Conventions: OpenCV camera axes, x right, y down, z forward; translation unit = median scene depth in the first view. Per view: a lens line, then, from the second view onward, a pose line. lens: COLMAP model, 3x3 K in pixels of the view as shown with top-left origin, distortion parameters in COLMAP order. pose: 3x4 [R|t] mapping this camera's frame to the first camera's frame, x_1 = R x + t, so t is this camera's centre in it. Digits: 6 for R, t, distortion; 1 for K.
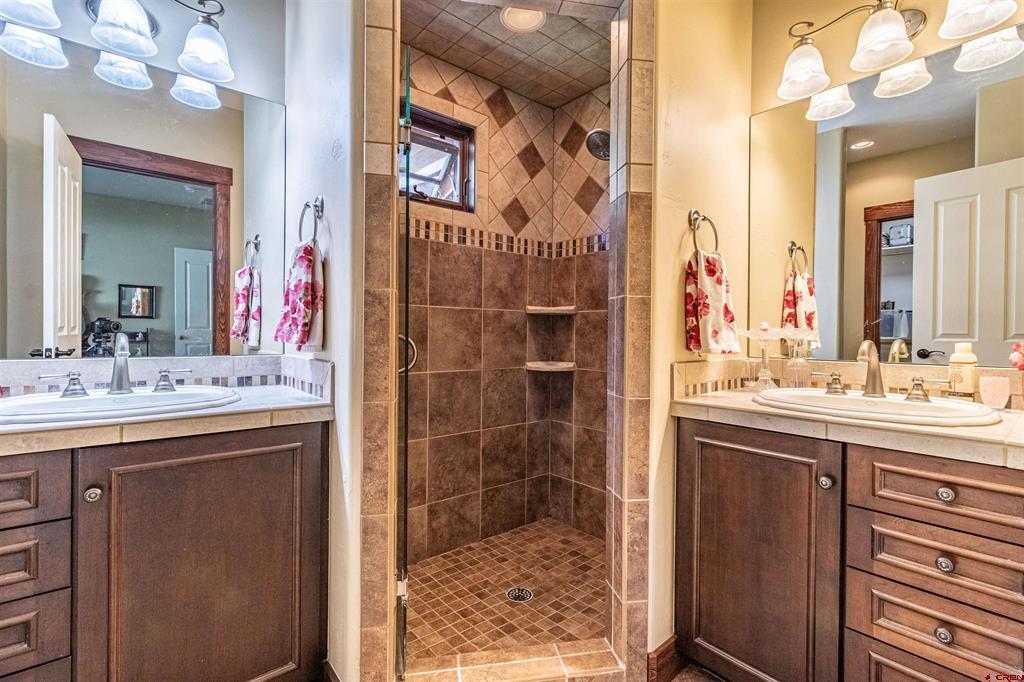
lens RADIAL K [[472.3, 0, 512.3], [0, 472.3, 337.8], [0, 0, 1]] dist [0.003504, 0.000138]
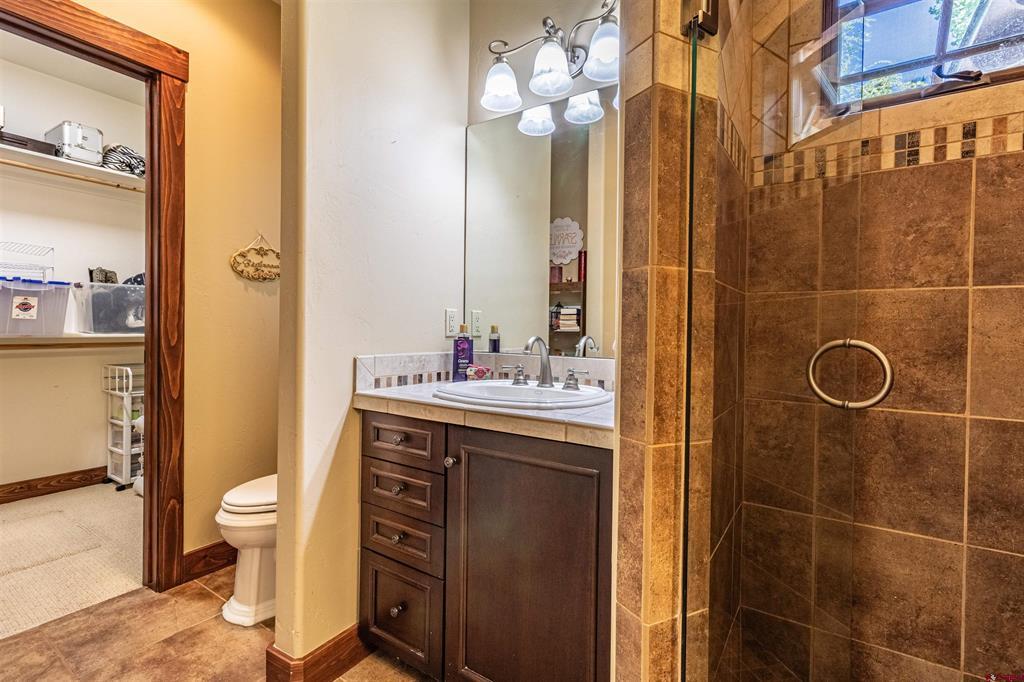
lens RADIAL K [[472.3, 0, 511.1], [0, 472.3, 336.7], [0, 0, 1]] dist [0.003504, 0.000138]
pose [[0.282669, 0.008862, -0.959176, 0.177458], [-0.022275, 0.999748, 0.002673, -0.004272], [0.958959, 0.020610, 0.282796, 0.384241]]
